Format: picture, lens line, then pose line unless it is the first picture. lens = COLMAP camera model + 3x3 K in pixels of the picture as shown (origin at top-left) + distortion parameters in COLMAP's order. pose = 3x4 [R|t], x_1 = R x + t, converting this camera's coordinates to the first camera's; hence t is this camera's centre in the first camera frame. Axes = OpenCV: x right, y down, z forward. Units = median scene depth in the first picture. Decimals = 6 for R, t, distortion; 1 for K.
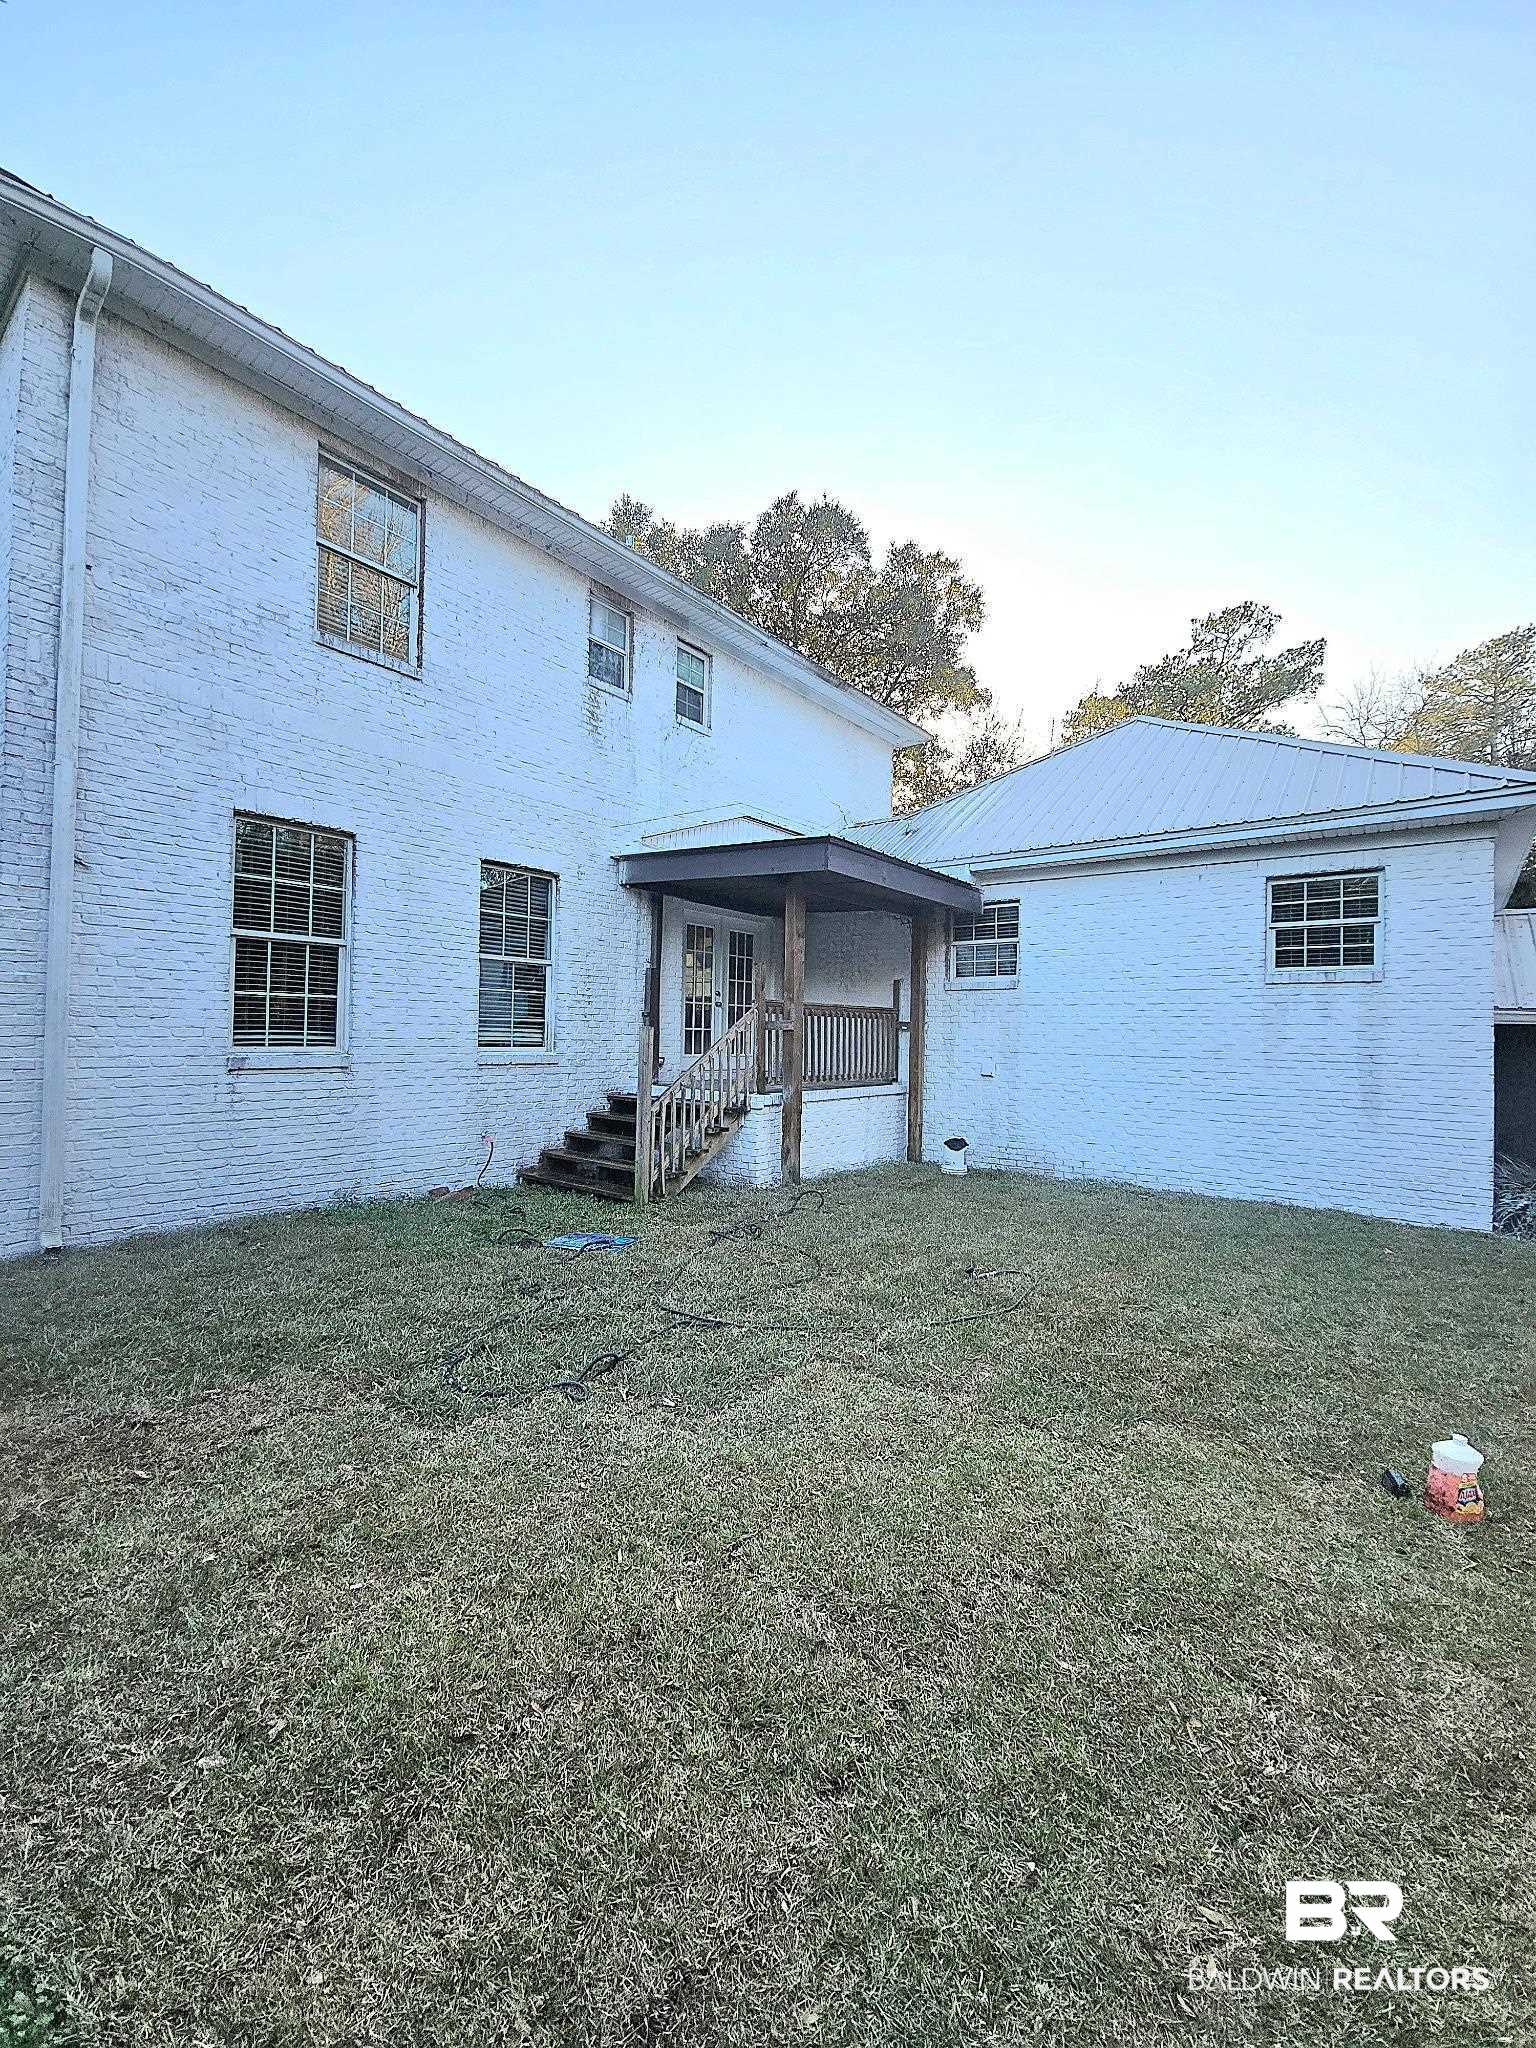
lens RADIAL K [[847.0, 0, 768.0], [0, 847.0, 1024.0], [0, 0, 1]] dist [-0.000808, -0.000008]
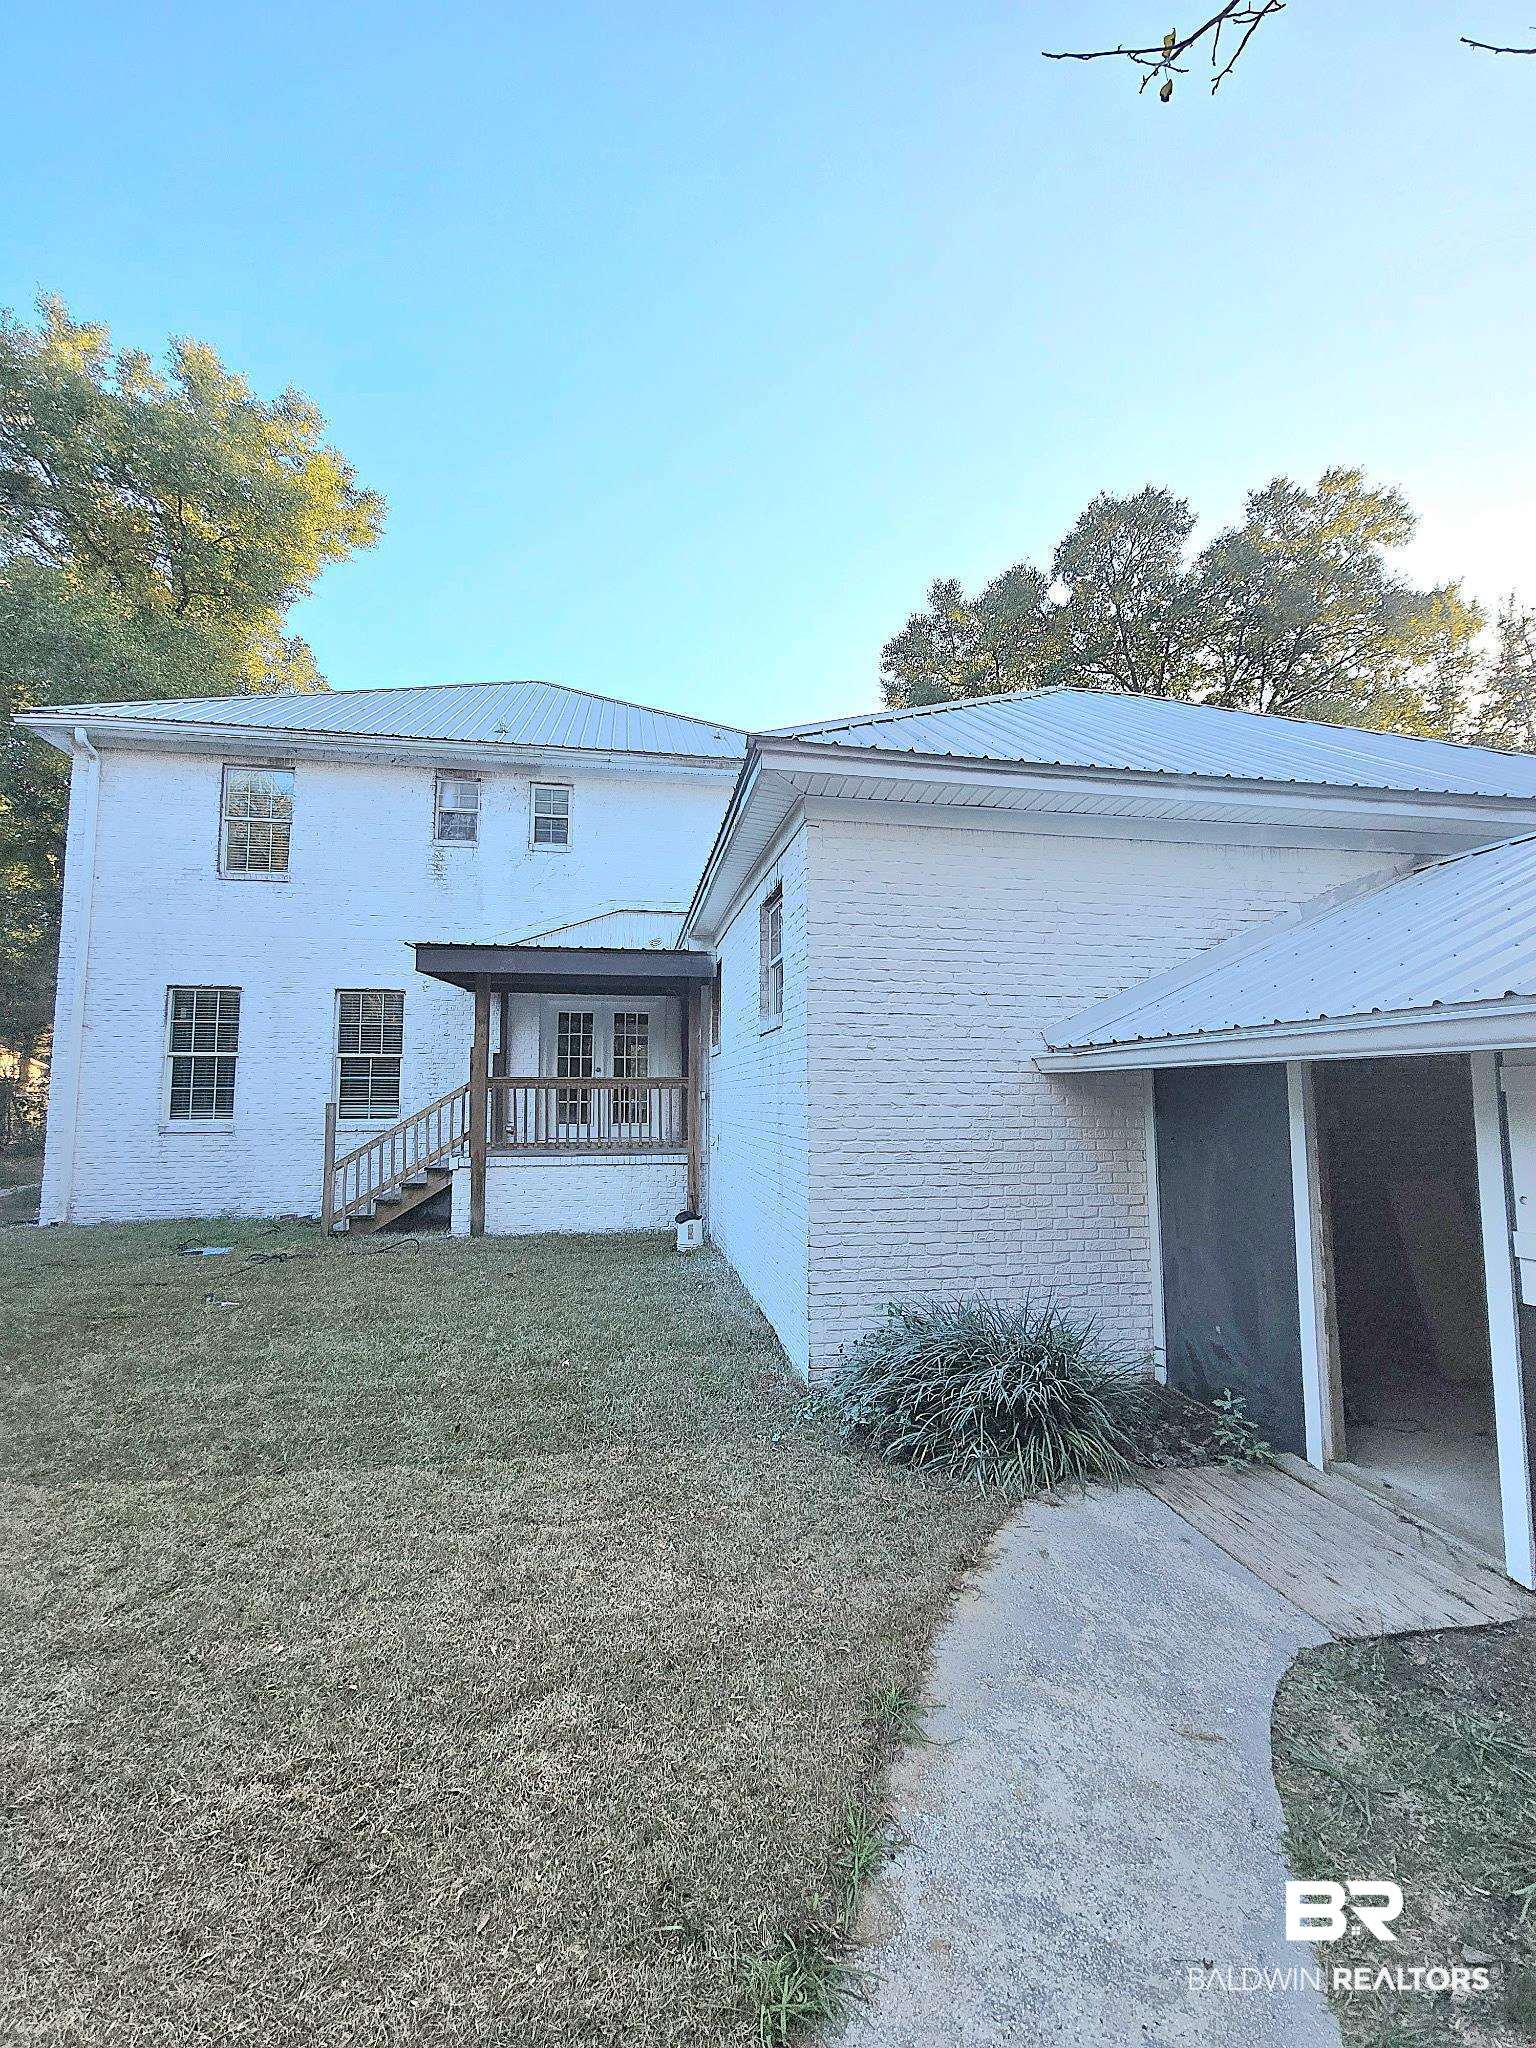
lens RADIAL K [[847.0, 0, 768.0], [0, 847.0, 1024.0], [0, 0, 1]] dist [-0.000808, -0.000008]
pose [[0.744274, -0.075022, -0.663647, 1.255025], [0.024464, 0.996067, -0.085164, 0.007908], [0.667426, 0.047149, 0.743182, 0.444792]]
